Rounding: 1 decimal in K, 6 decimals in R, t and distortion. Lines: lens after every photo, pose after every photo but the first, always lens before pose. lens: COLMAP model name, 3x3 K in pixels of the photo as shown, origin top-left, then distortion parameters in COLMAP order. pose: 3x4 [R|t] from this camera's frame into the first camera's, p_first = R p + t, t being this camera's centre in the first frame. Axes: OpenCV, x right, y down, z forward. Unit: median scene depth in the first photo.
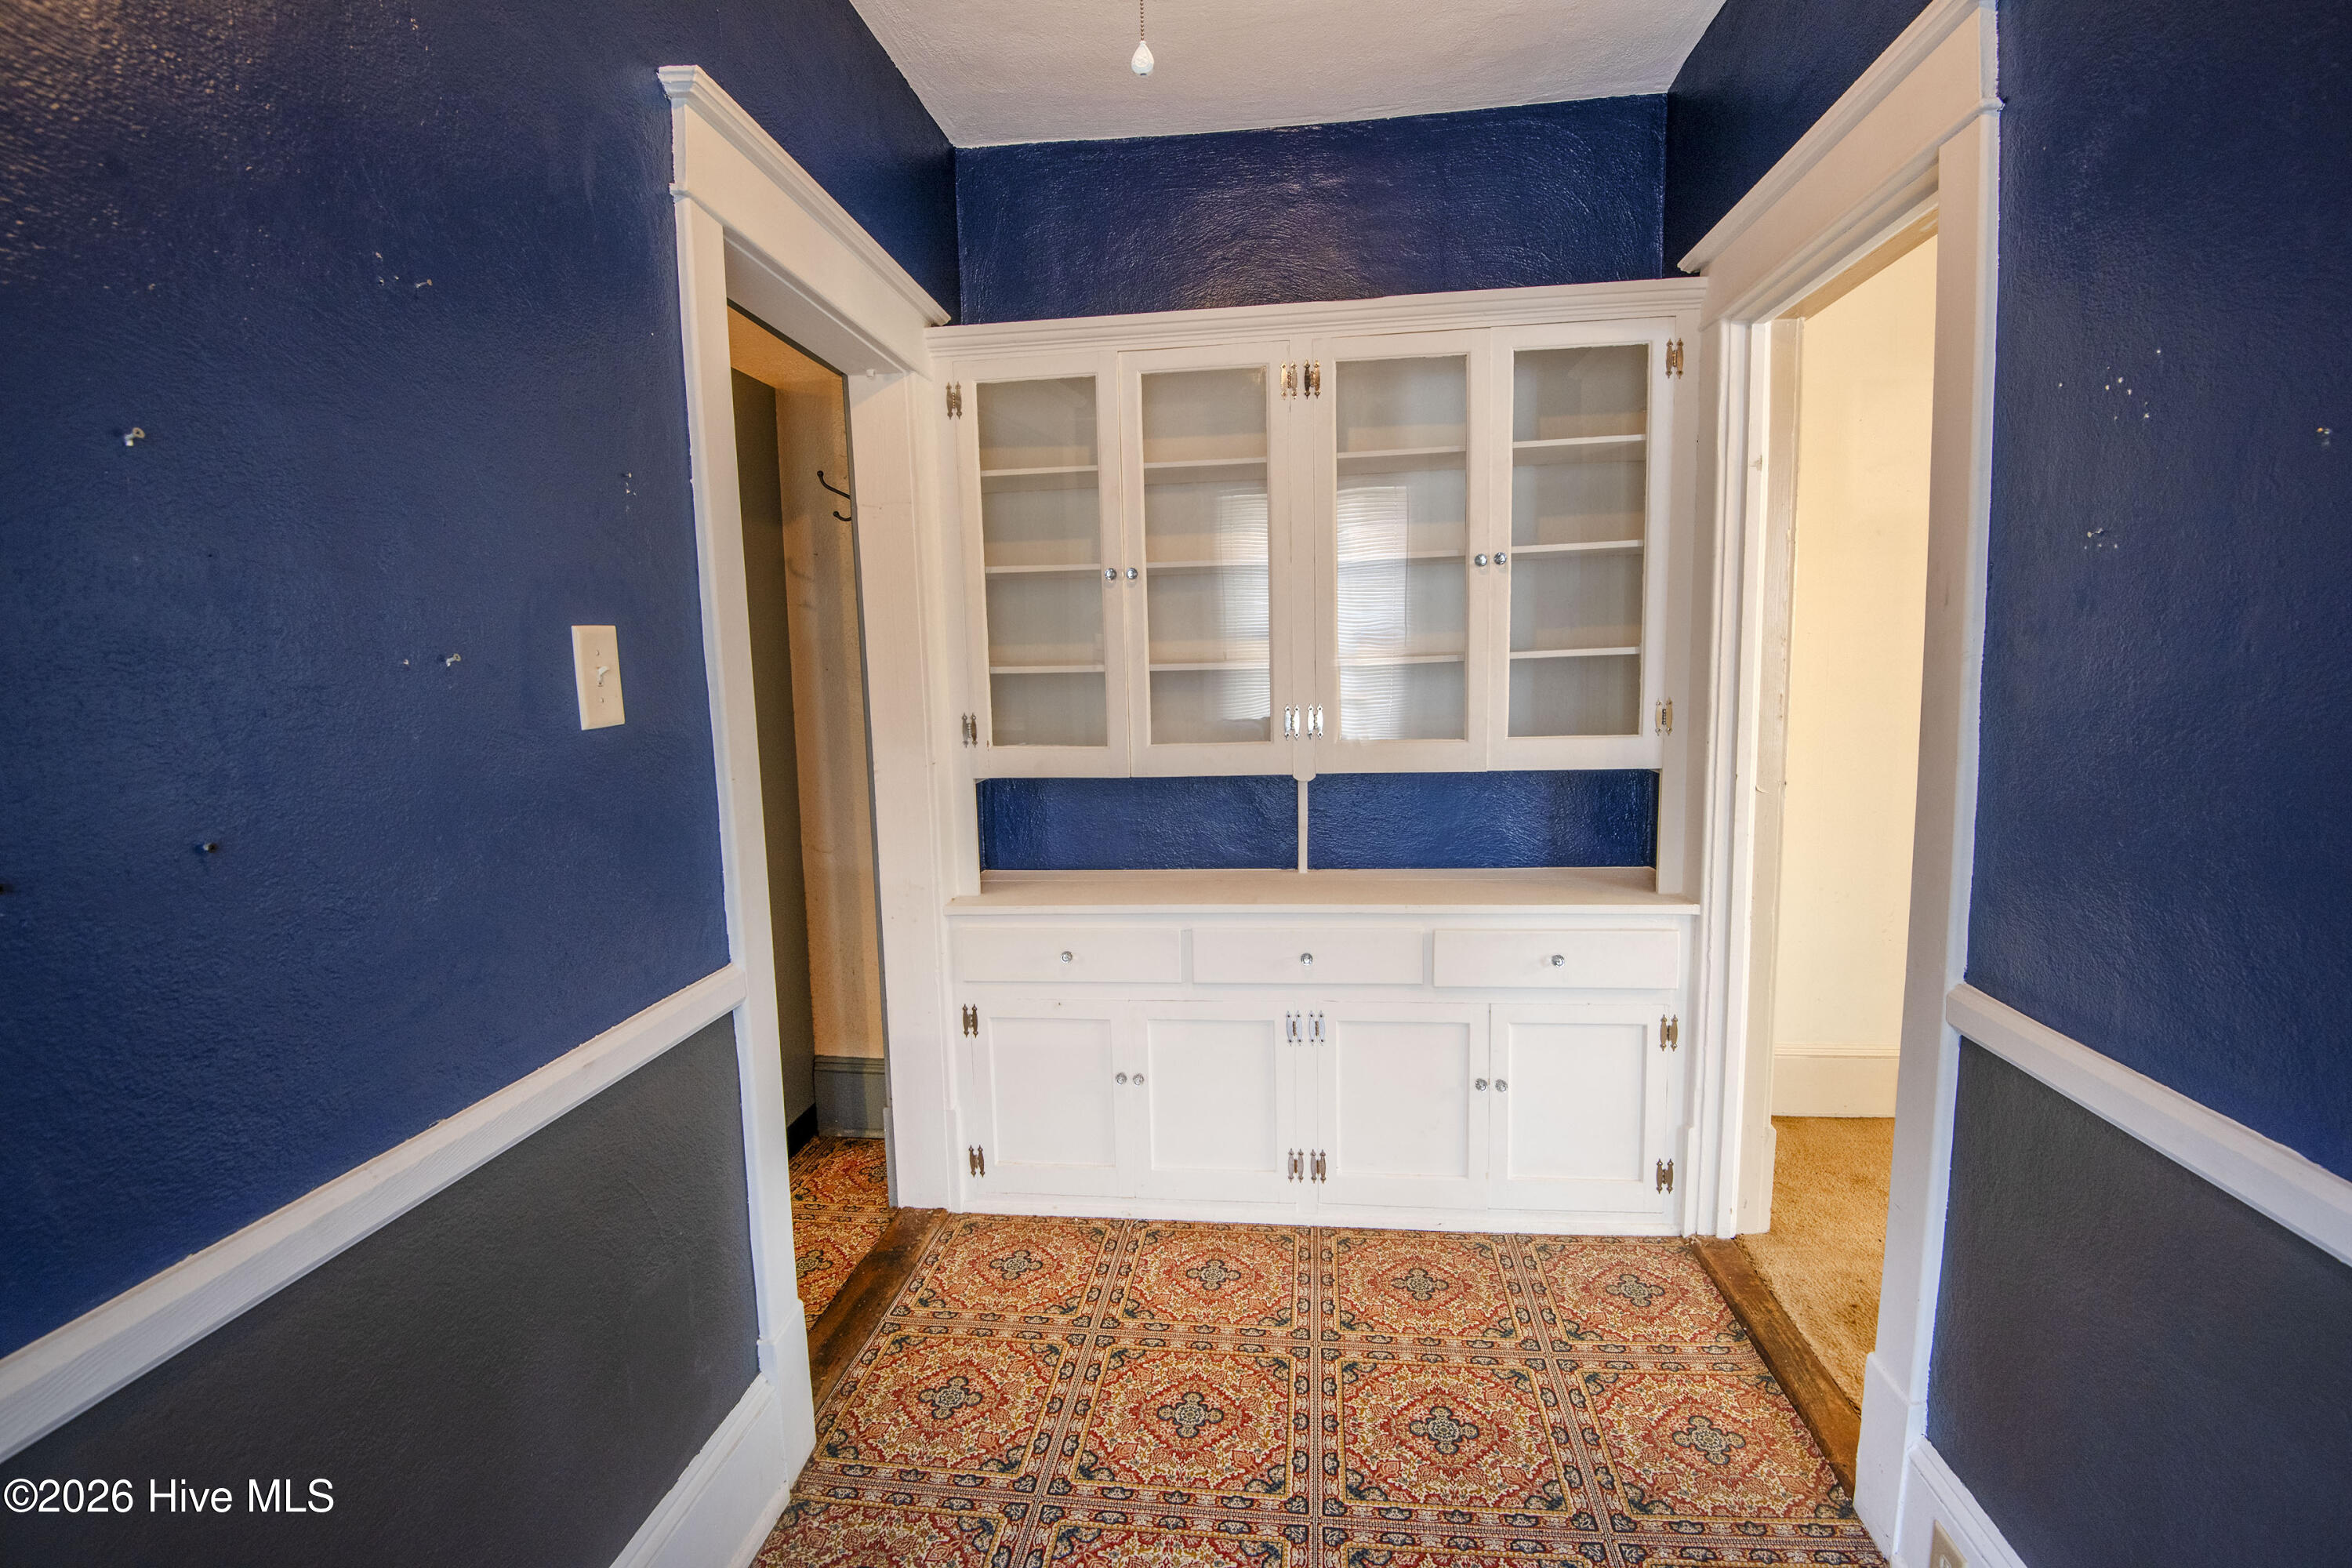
lens RADIAL K [[1121.0, 0, 1166.0], [0, 1121.0, 790.6], [0, 0, 1]] dist [-0.001449, -0.023011]
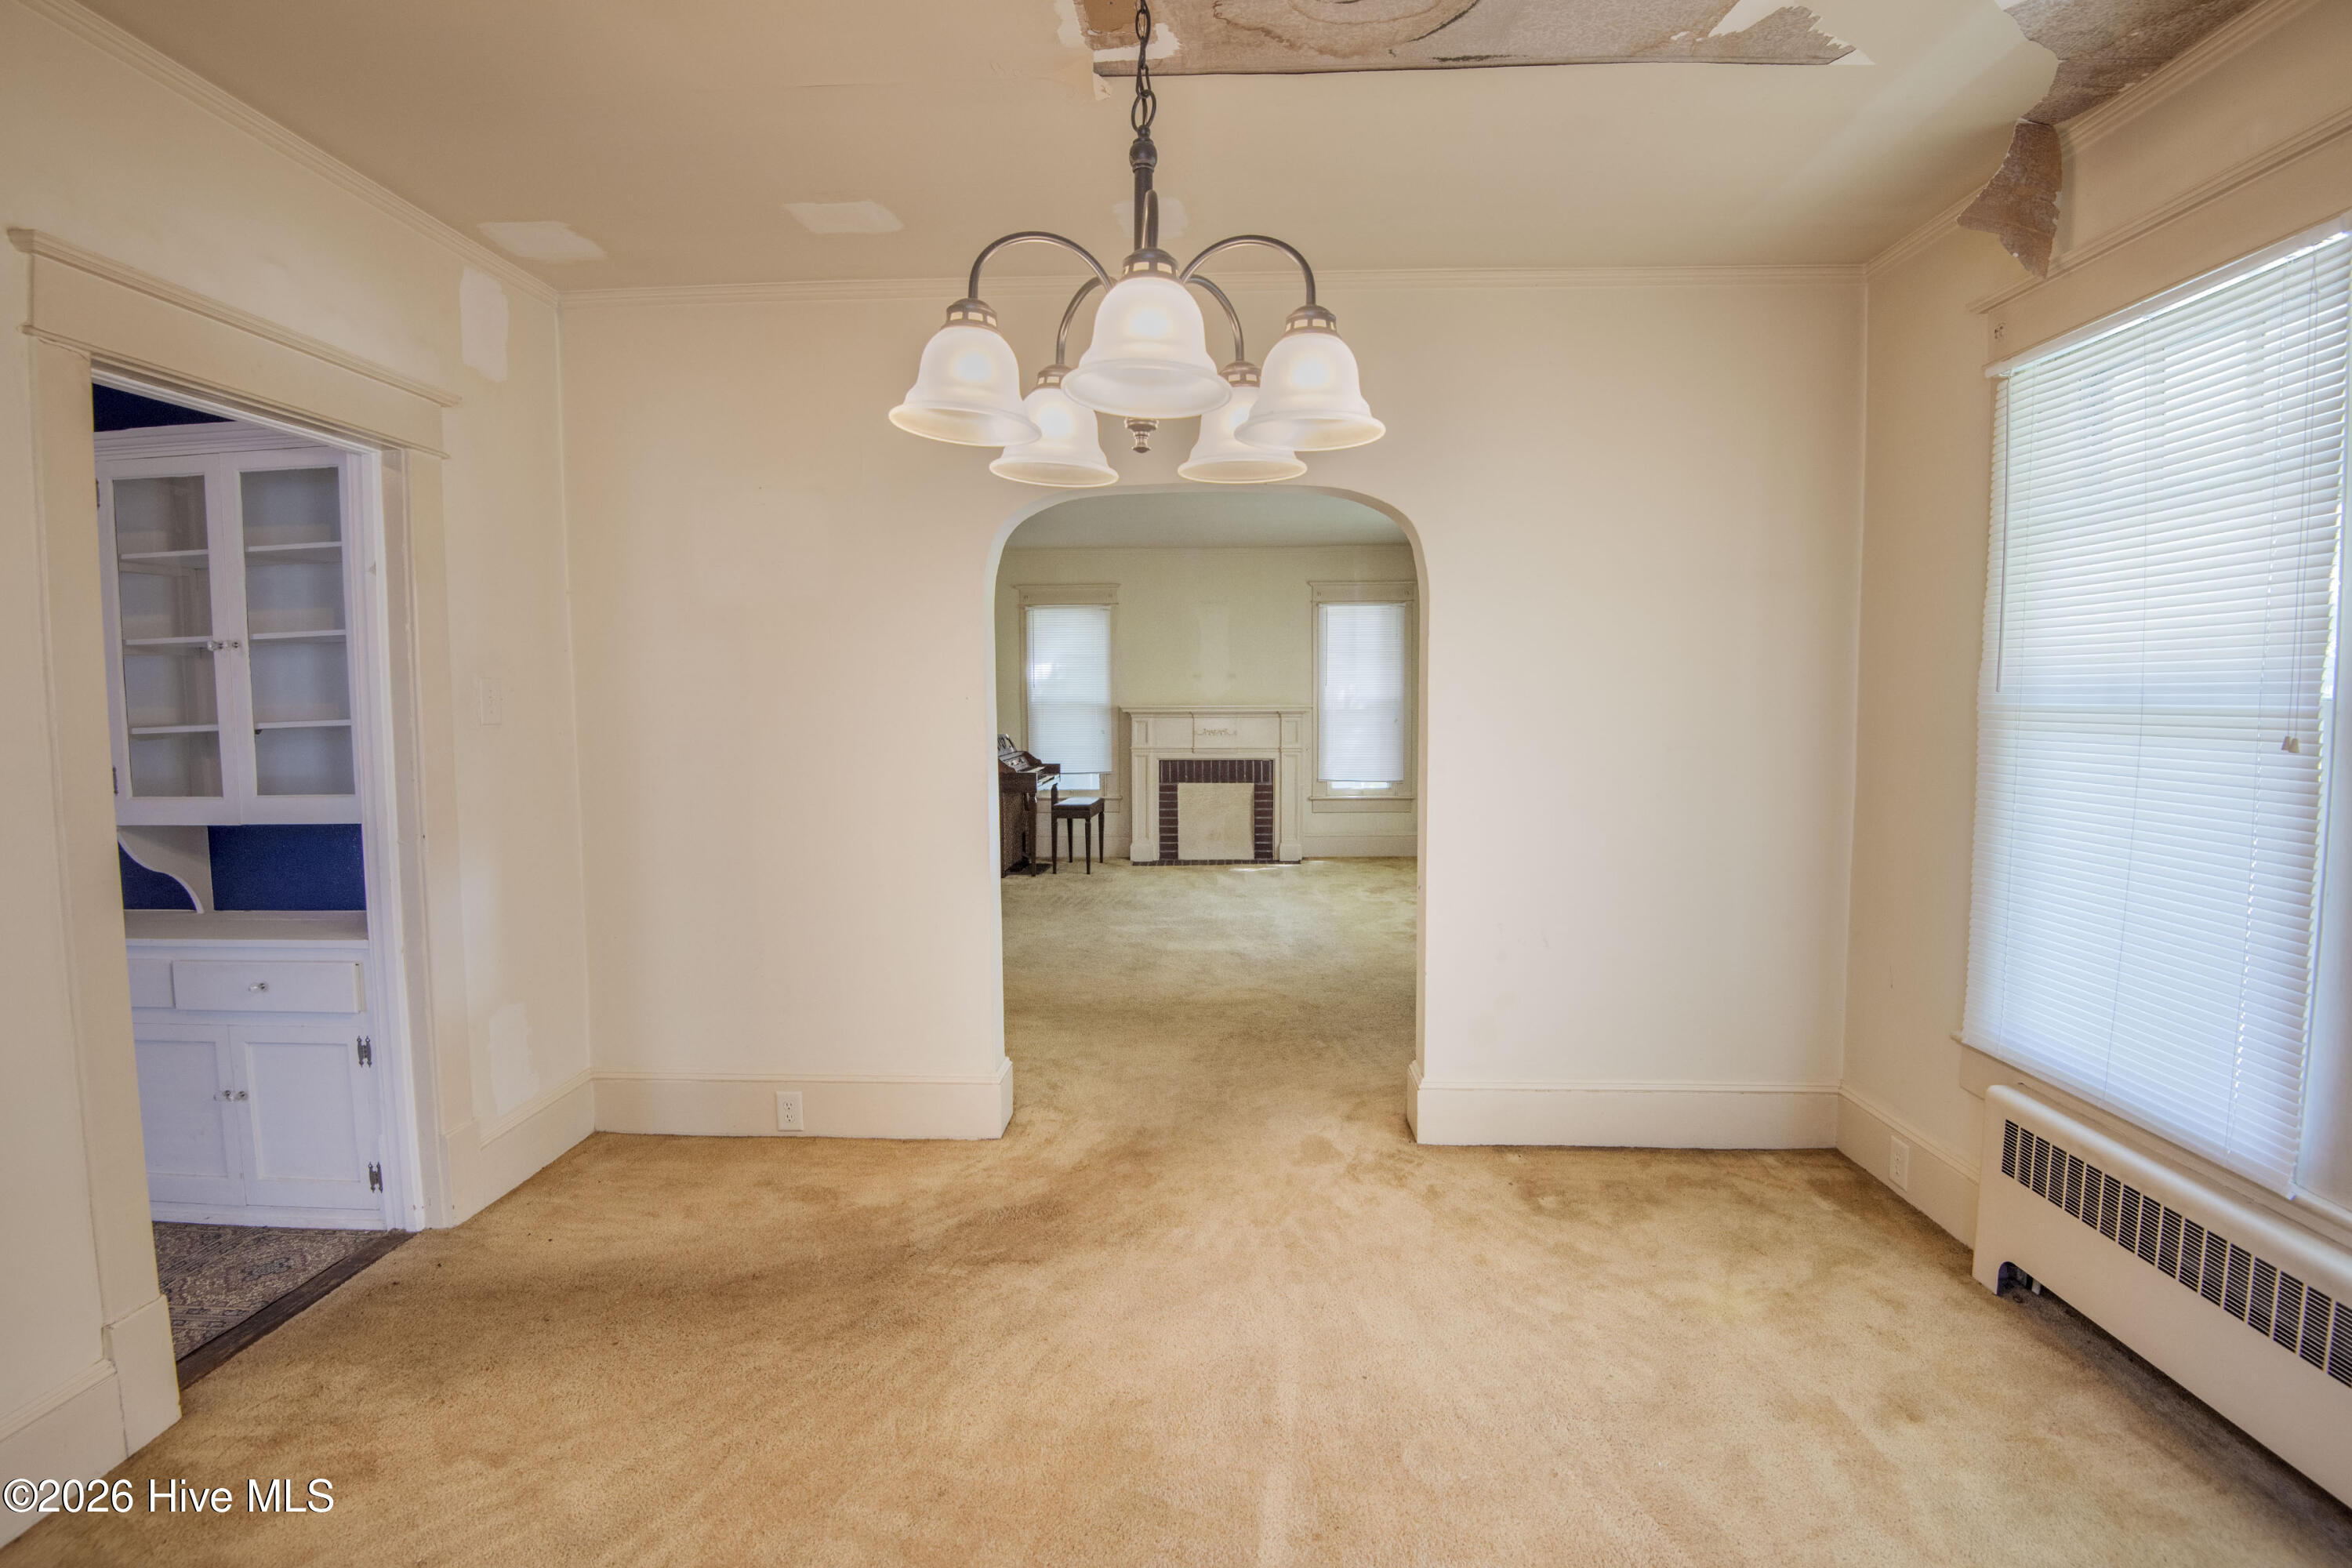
lens RADIAL K [[1121.0, 0, 1166.0], [0, 1121.0, 790.6], [0, 0, 1]] dist [-0.001449, -0.023011]
pose [[0.999760, 0.003566, 0.021595, 1.244941], [-0.002779, 0.999335, -0.036358, -0.013763], [-0.021710, 0.036290, 0.999105, -0.175770]]
